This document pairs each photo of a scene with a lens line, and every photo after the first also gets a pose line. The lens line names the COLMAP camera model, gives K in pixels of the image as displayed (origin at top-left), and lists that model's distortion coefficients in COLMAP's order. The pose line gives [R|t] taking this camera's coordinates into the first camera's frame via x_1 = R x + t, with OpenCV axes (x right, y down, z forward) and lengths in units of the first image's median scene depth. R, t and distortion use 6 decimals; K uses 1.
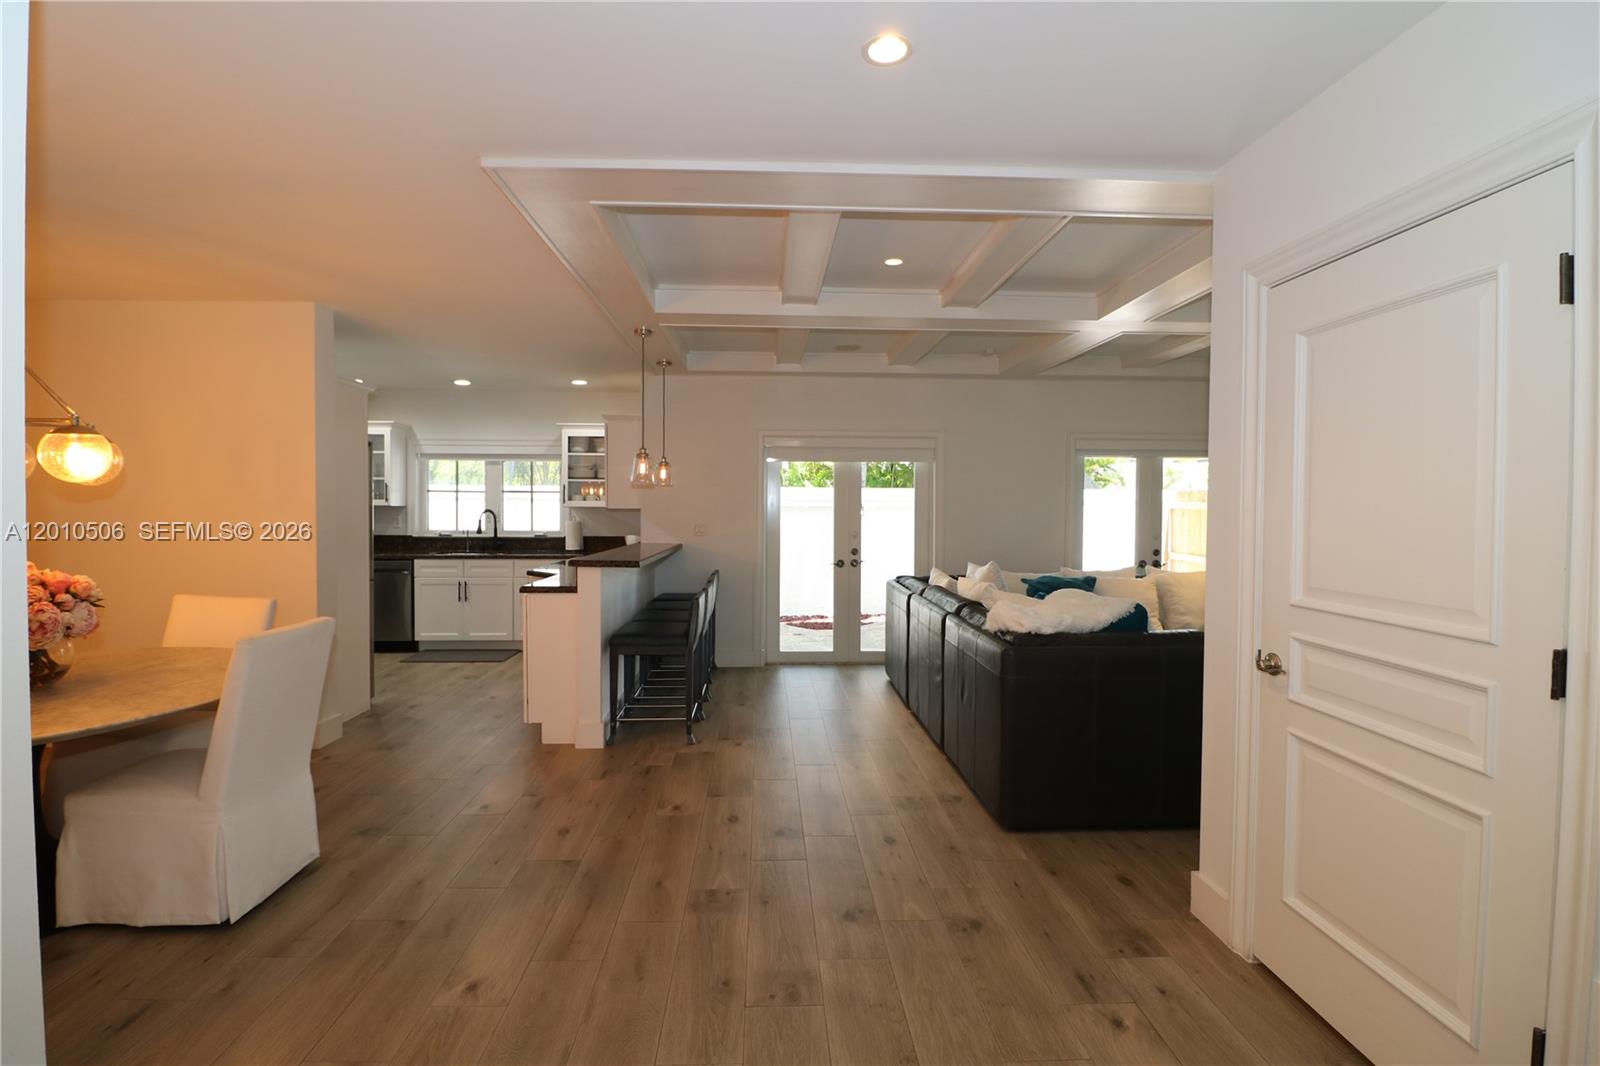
lens RADIAL K [[736.6, 0, 795.0], [0, 736.6, 522.7], [0, 0, 1]] dist [-0.002556, -0.012618]
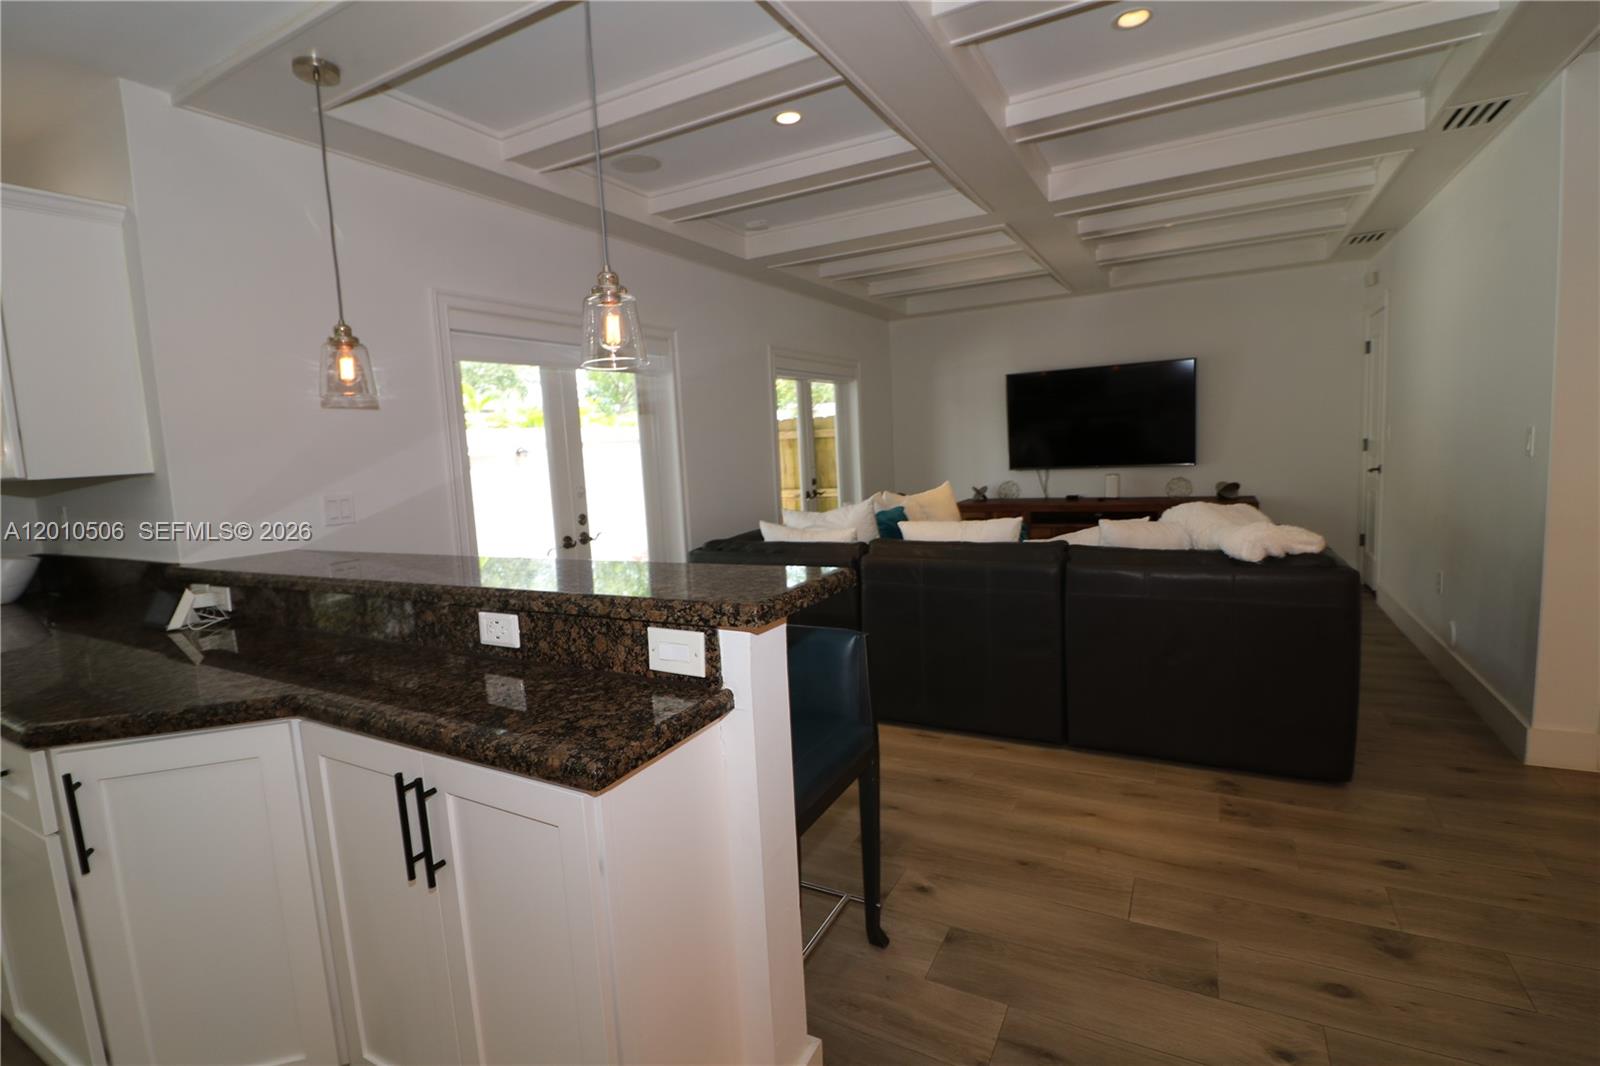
lens RADIAL K [[736.6, 0, 795.0], [0, 736.6, 522.7], [0, 0, 1]] dist [-0.002556, -0.012618]
pose [[0.516077, -0.127004, 0.847074, -0.374575], [0.076785, 0.991824, 0.101925, -0.007253], [-0.853094, 0.012441, 0.521610, 0.578618]]
